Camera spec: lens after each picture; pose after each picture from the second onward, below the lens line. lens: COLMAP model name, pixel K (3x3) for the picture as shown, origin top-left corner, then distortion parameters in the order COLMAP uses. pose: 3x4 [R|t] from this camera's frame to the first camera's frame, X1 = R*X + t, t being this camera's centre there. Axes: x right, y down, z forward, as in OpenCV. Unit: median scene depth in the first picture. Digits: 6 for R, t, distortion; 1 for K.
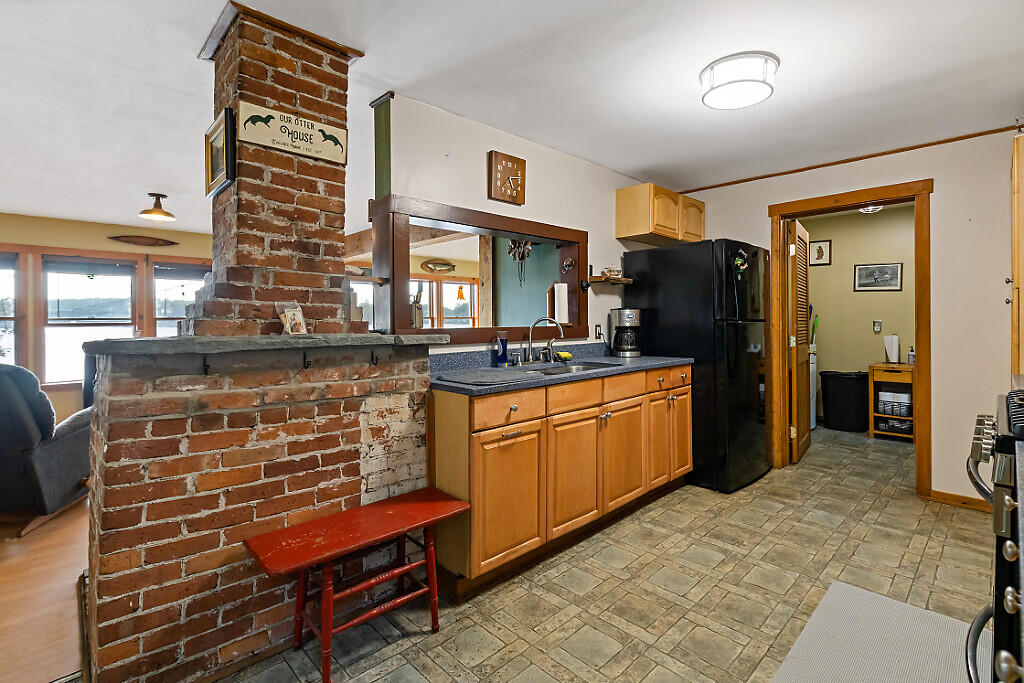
lens RADIAL K [[464.5, 0, 526.0], [0, 464.5, 325.2], [0, 0, 1]] dist [0.000567, -0.001087]
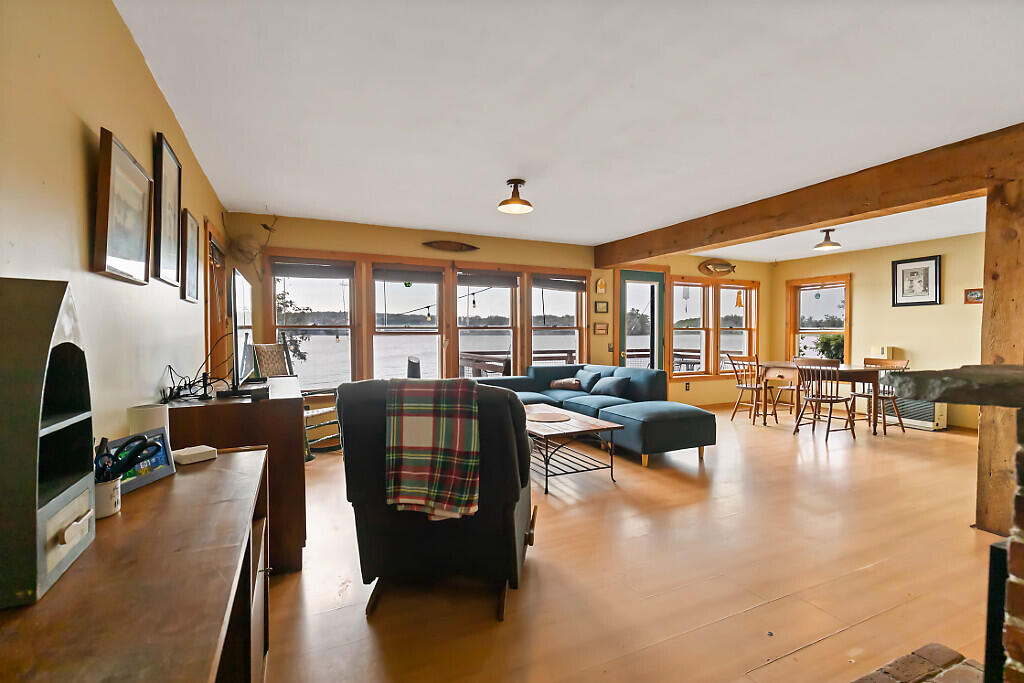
lens RADIAL K [[464.5, 0, 504.6], [0, 464.5, 345.3], [0, 0, 1]] dist [0.000567, -0.001087]
pose [[0.934459, 0.022332, -0.355370, -0.727732], [-0.015381, 0.999631, 0.022374, -0.002947], [0.355739, -0.015442, 0.934458, 0.281368]]
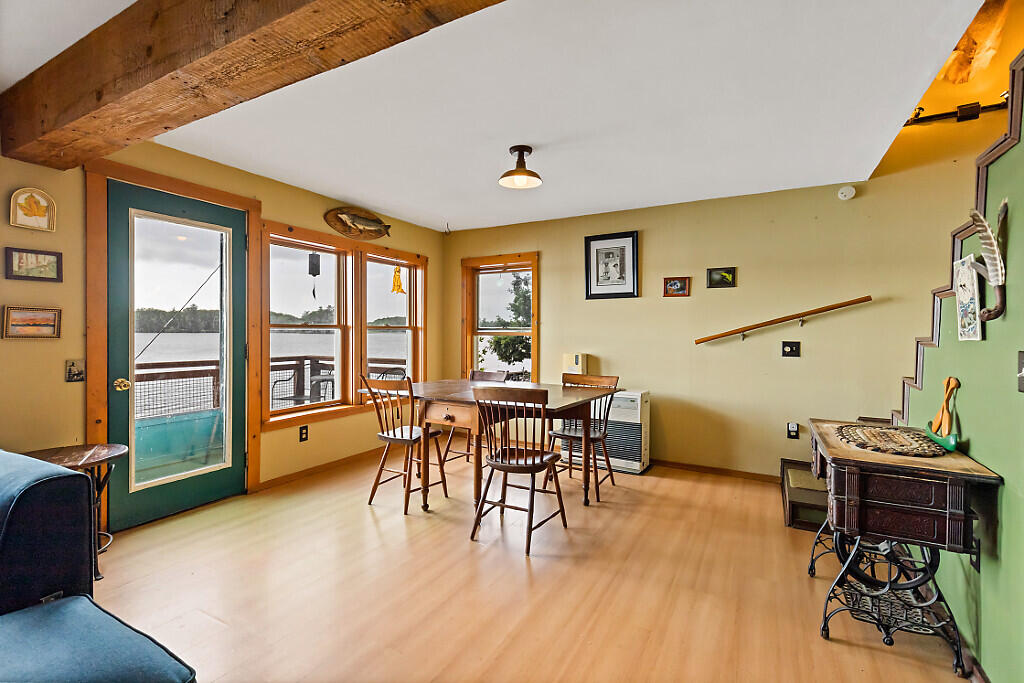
lens RADIAL K [[464.5, 0, 510.1], [0, 464.5, 334.9], [0, 0, 1]] dist [0.000567, -0.001087]
pose [[0.962623, 0.016753, 0.270326, -0.493764], [-0.015561, 0.999857, -0.006553, -0.024797], [-0.270397, 0.002101, 0.962747, 1.456738]]
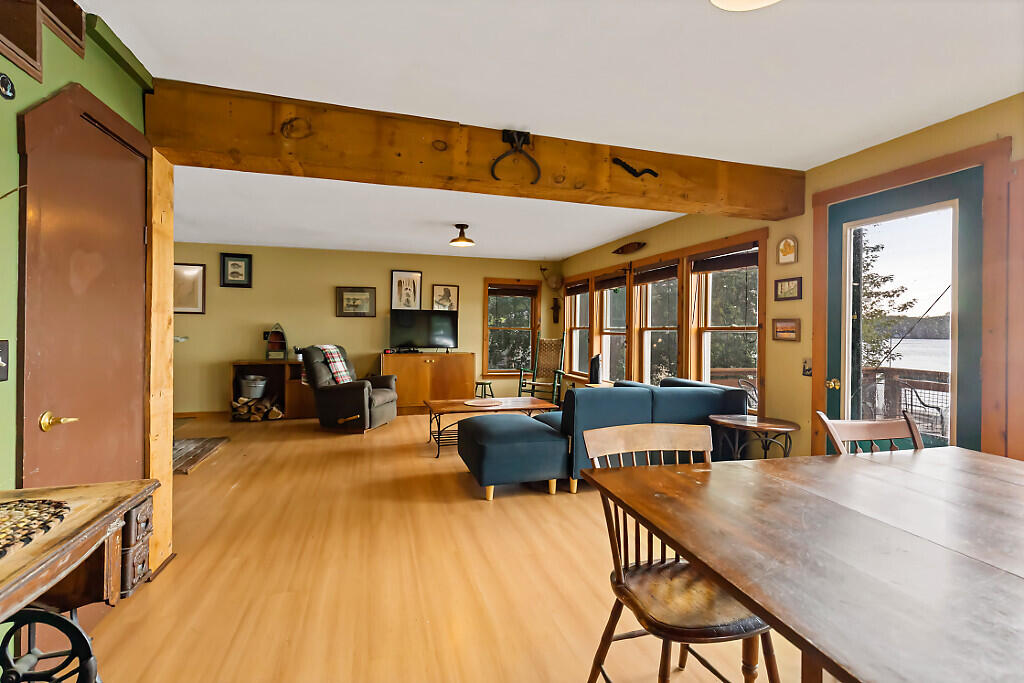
lens RADIAL K [[464.5, 0, 507.0], [0, 464.5, 331.4], [0, 0, 1]] dist [0.000567, -0.001087]
pose [[-0.488915, 0.009111, -0.872284, 0.269075], [-0.014792, 0.999715, 0.018733, -0.046108], [0.872206, 0.022062, -0.488641, 2.422346]]
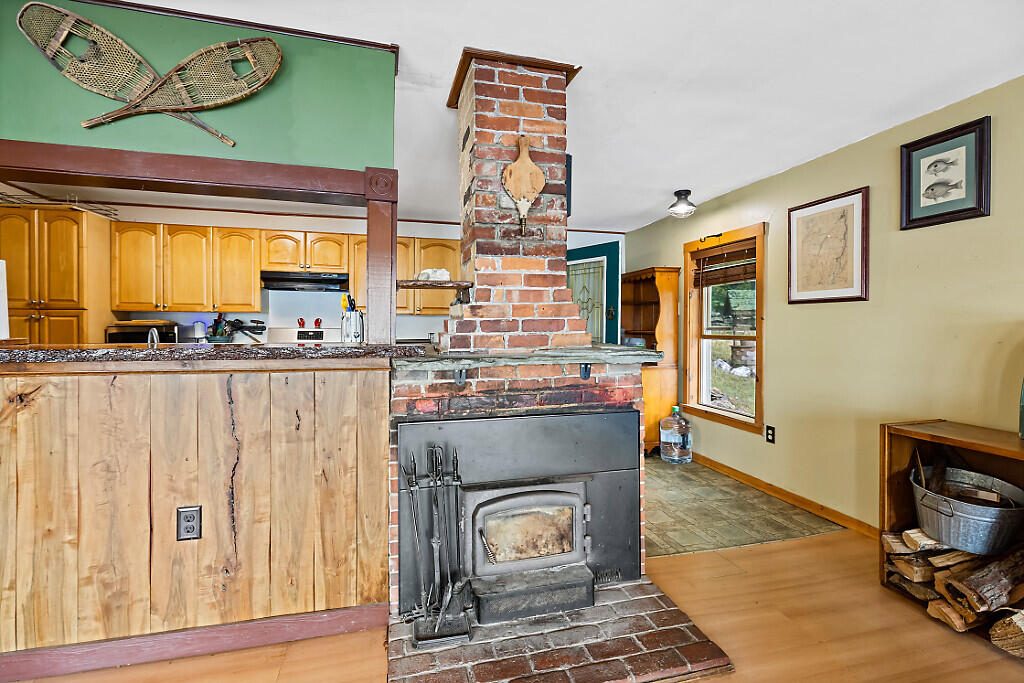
lens RADIAL K [[464.5, 0, 509.5], [0, 464.5, 332.0], [0, 0, 1]] dist [0.000567, -0.001087]
pose [[-0.863140, -0.000192, 0.504964, -0.757126], [0.009044, 0.999834, 0.015839, -0.022801], [-0.504883, 0.018238, -0.862995, 1.344111]]
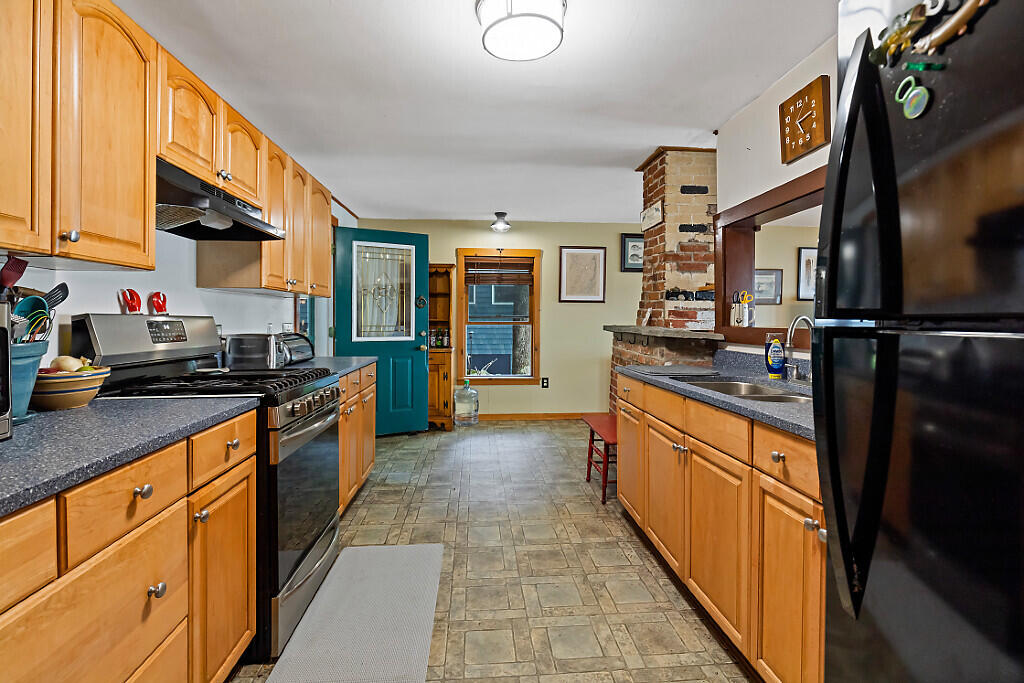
lens RADIAL K [[464.5, 0, 509.0], [0, 464.5, 327.0], [0, 0, 1]] dist [0.000567, -0.001087]
pose [[-0.643236, 0.017519, -0.765468, 0.793929], [-0.003606, 0.999658, 0.025908, -0.014373], [0.765660, 0.019425, -0.642953, 1.100795]]
